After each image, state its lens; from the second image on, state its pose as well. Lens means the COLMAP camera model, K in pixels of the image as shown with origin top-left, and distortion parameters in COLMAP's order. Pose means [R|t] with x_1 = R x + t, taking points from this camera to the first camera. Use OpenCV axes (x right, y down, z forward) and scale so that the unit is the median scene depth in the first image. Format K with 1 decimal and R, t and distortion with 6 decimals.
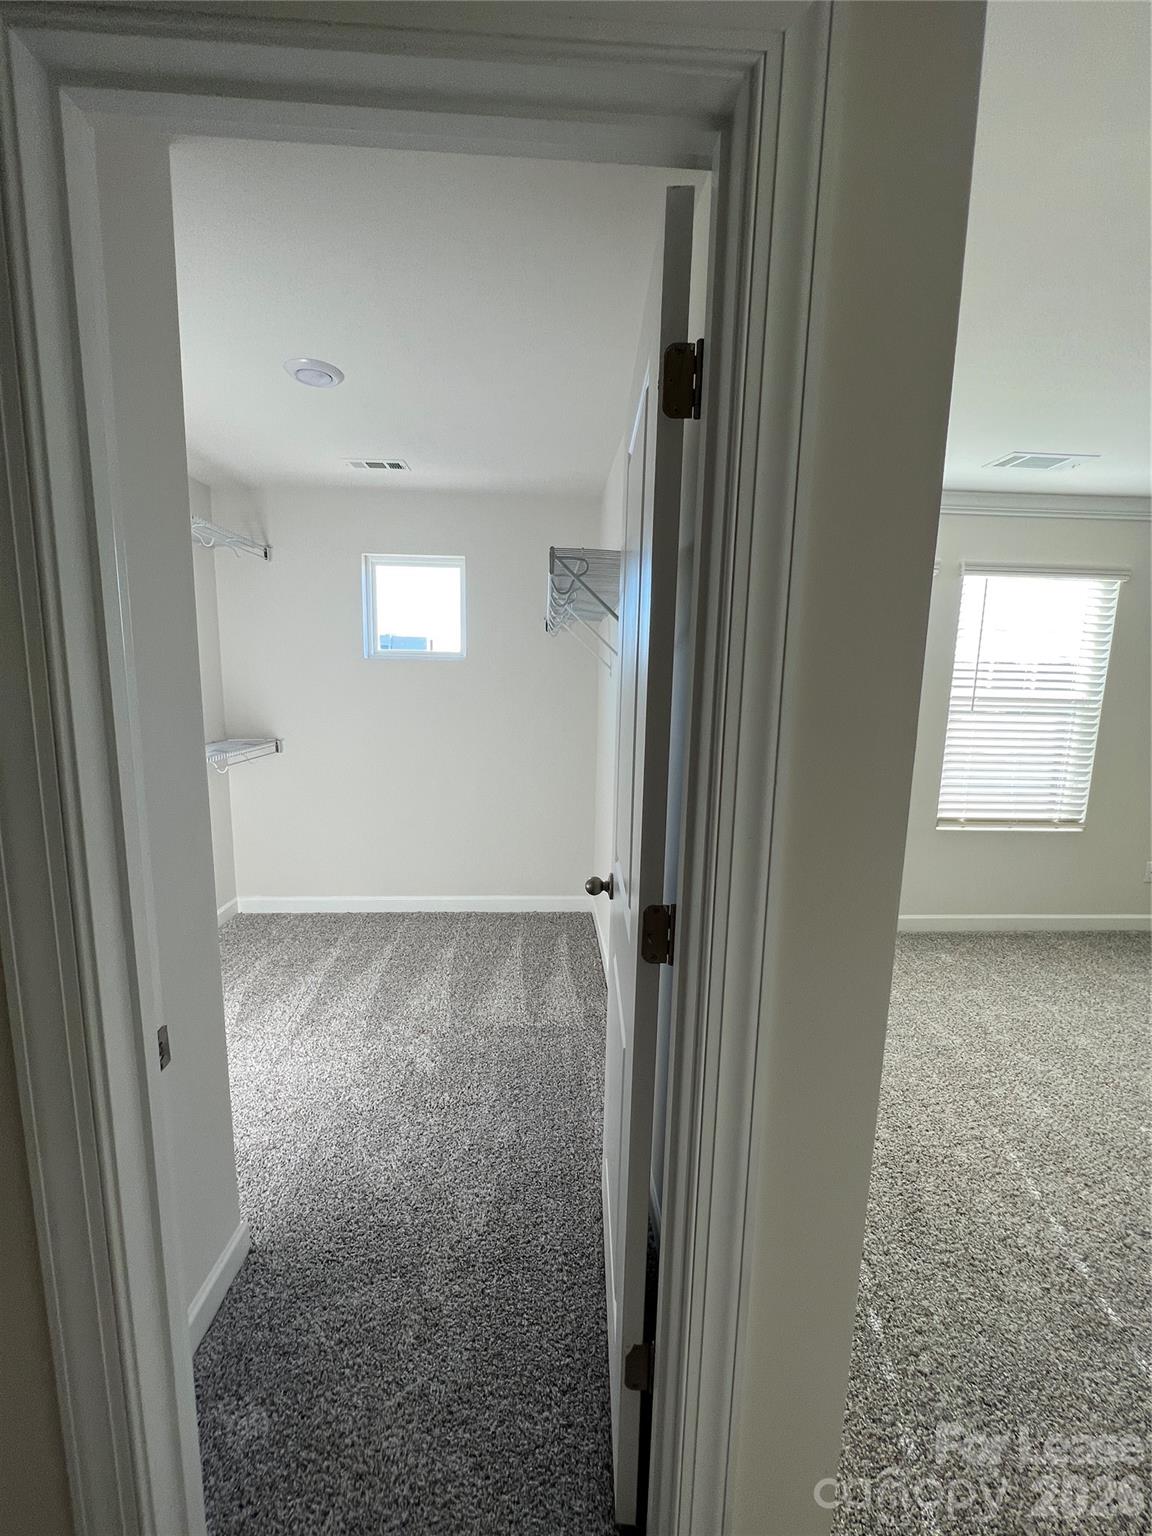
lens RADIAL K [[616.2, 0, 576.0], [0, 616.2, 768.0], [0, 0, 1]] dist [0.000176, -0.000032]
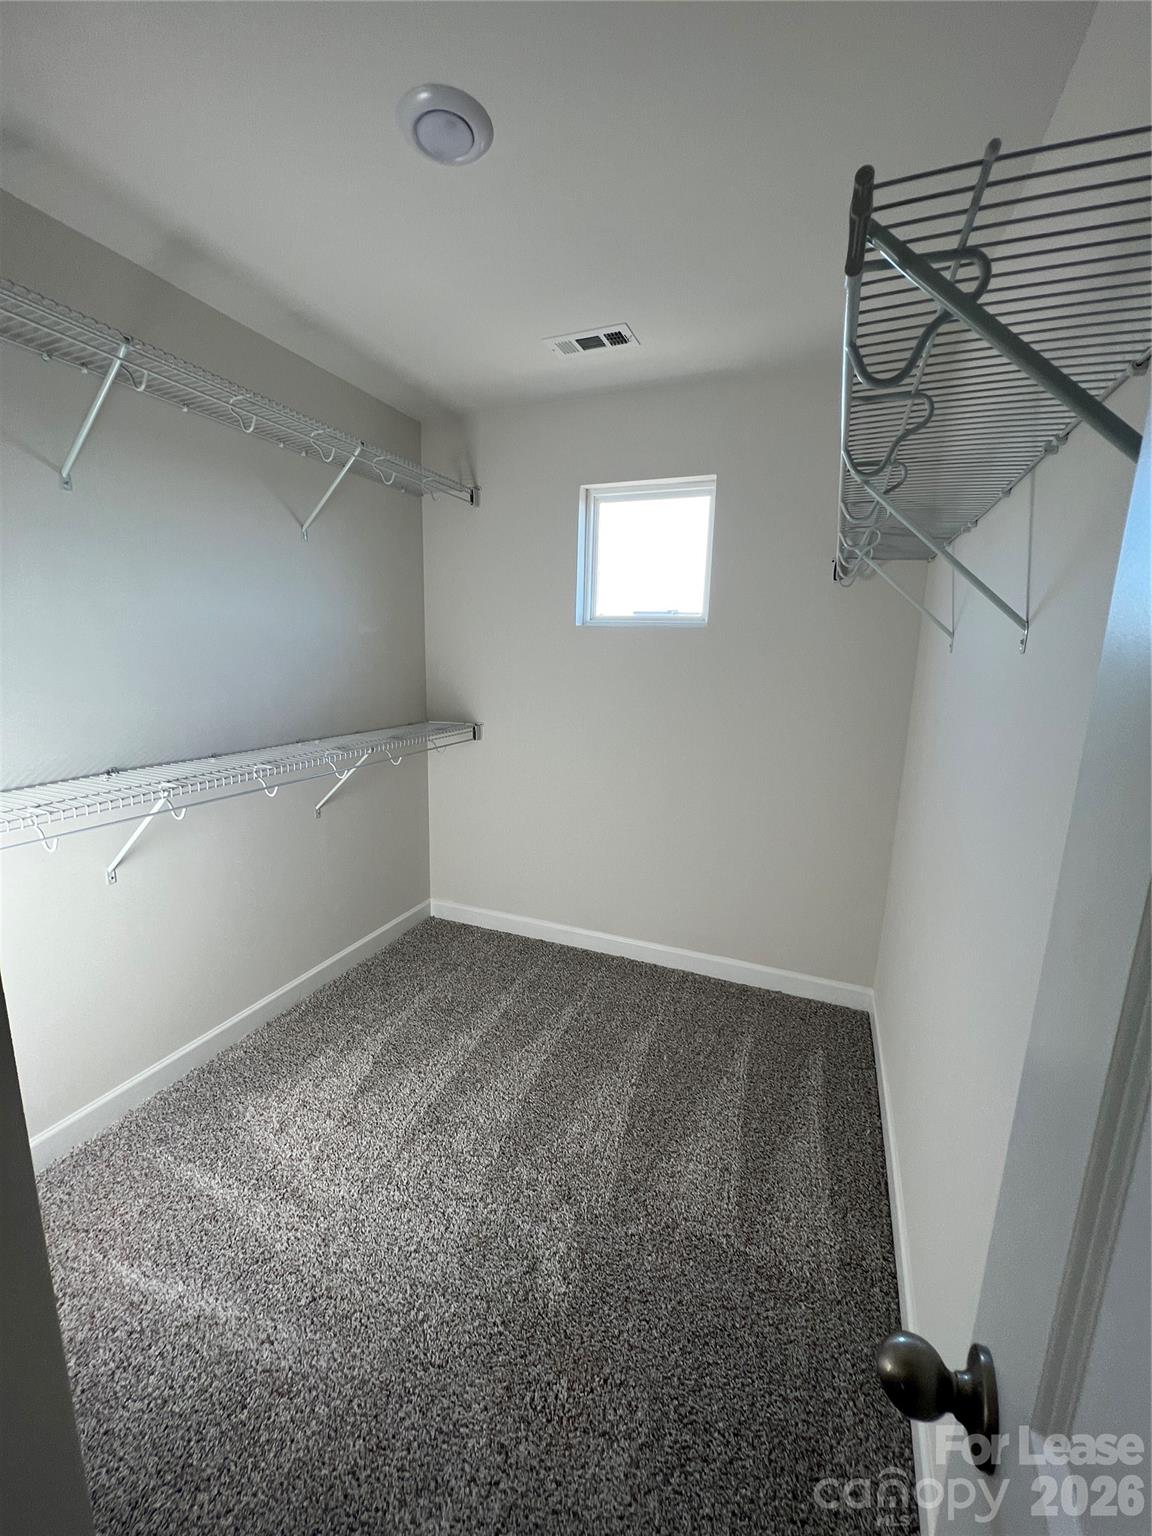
lens RADIAL K [[616.2, 0, 576.0], [0, 616.2, 768.0], [0, 0, 1]] dist [0.000176, -0.000032]
pose [[0.905353, 0.086064, -0.415846, -0.008287], [-0.070386, 0.996115, 0.052915, -0.046835], [0.418785, -0.018637, 0.907894, 0.338402]]
